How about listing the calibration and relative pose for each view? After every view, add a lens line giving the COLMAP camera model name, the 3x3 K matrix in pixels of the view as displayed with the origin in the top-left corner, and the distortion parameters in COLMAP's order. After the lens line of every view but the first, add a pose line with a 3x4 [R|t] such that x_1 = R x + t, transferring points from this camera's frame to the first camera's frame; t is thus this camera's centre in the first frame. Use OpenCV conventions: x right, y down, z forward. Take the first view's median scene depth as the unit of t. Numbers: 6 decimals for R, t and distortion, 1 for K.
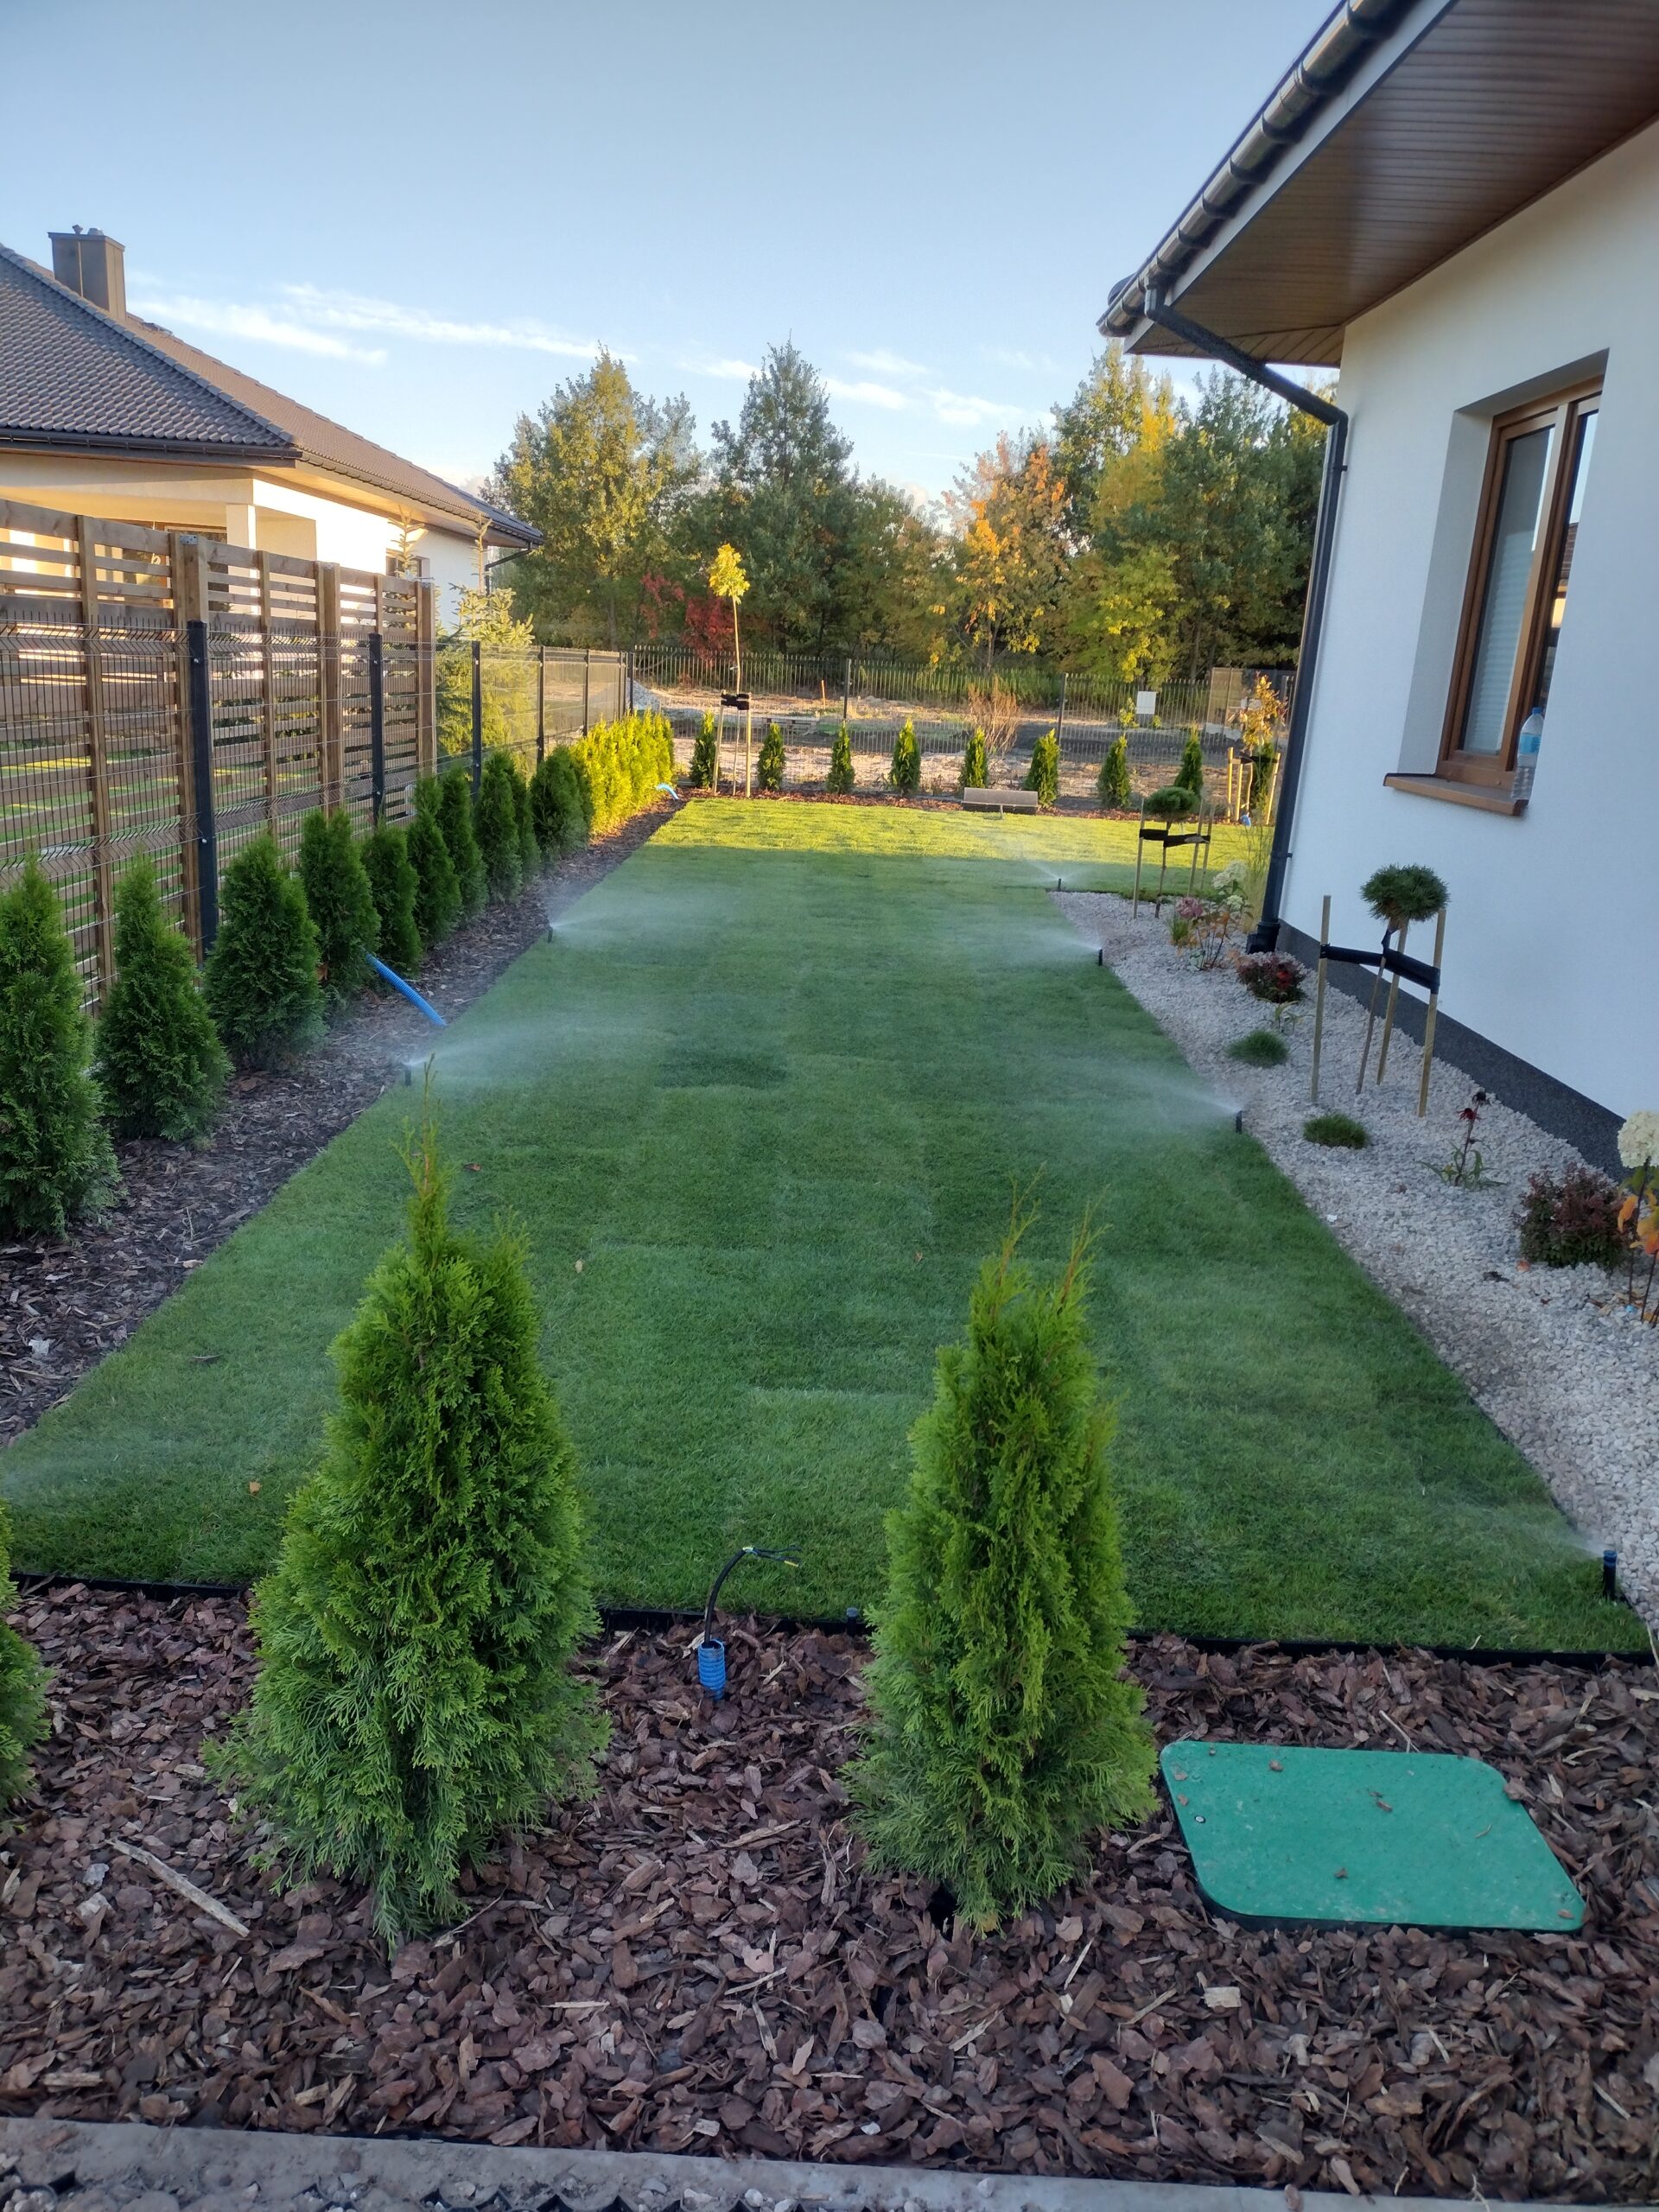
lens RADIAL K [[1632.9, 0, 829.5], [0, 1632.9, 1106.0], [0, 0, 1]] dist [0.063426, -0.066825]
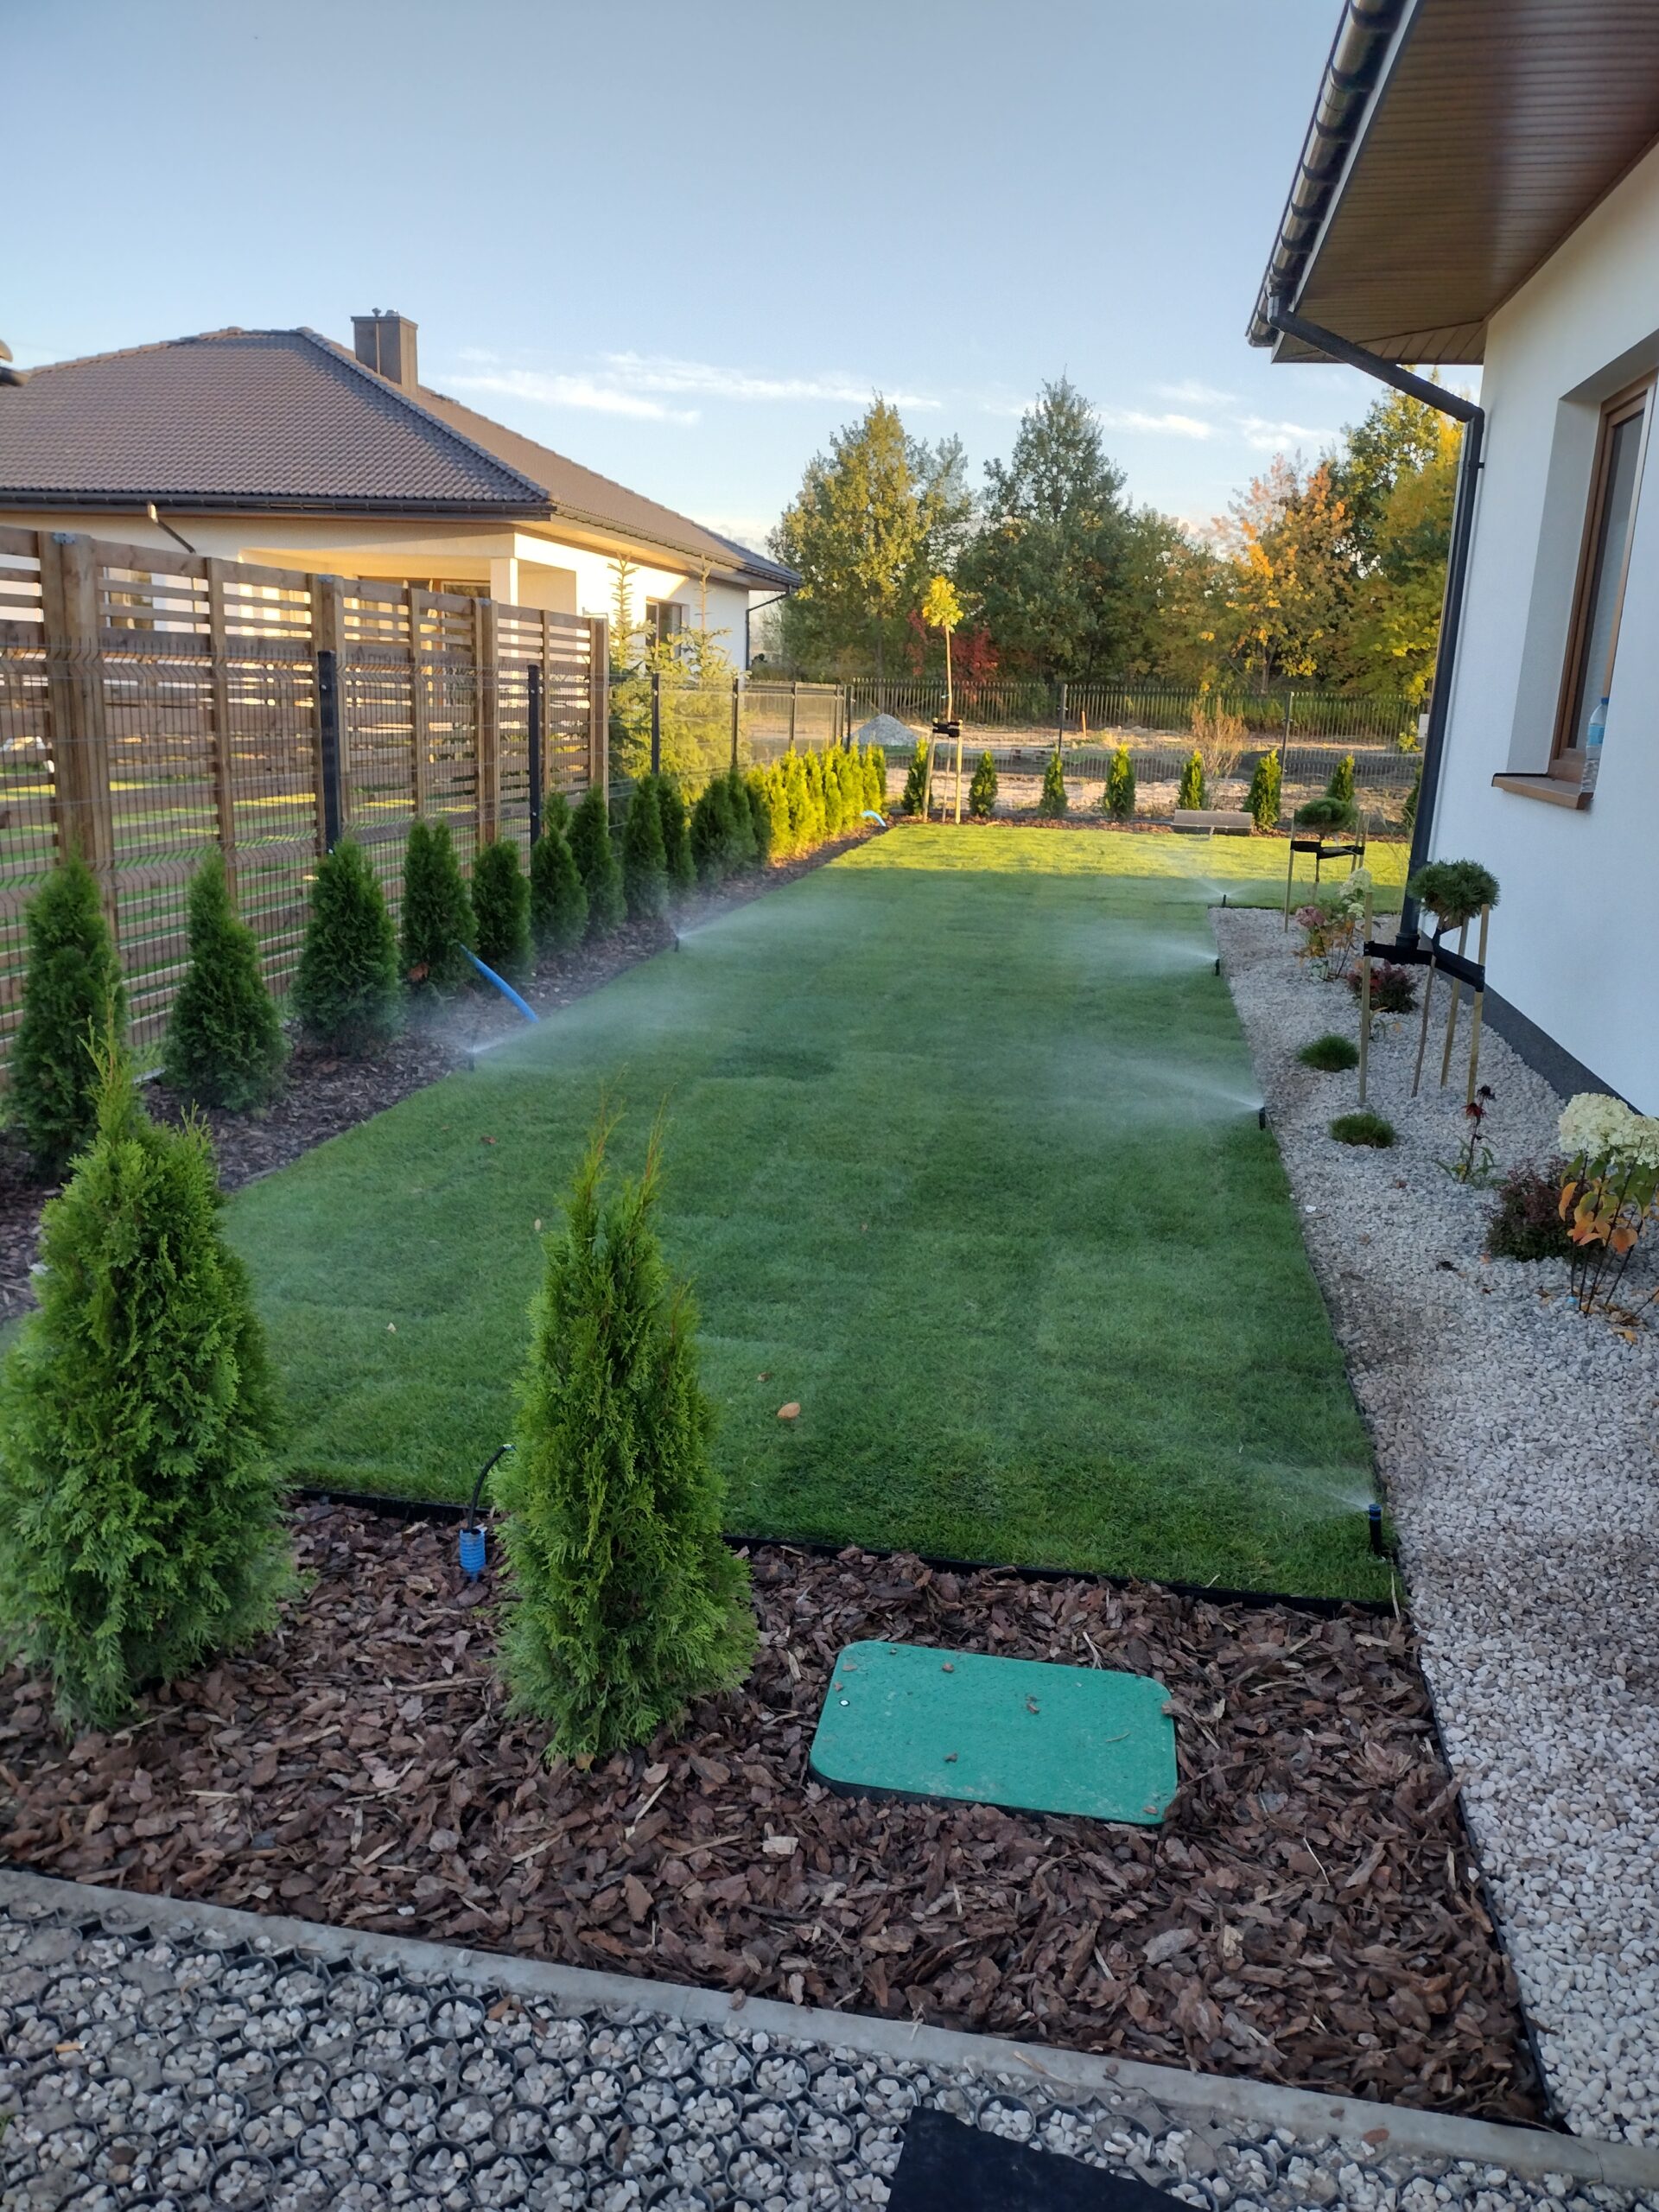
lens RADIAL K [[1637.1, 0, 818.1], [0, 1637.1, 1097.9], [0, 0, 1]] dist [0.092072, -0.148234]
pose [[0.985400, 0.017037, -0.169403, 0.152981], [-0.021558, 0.999458, -0.024881, 0.027589], [0.168887, 0.028170, 0.985233, -0.025490]]
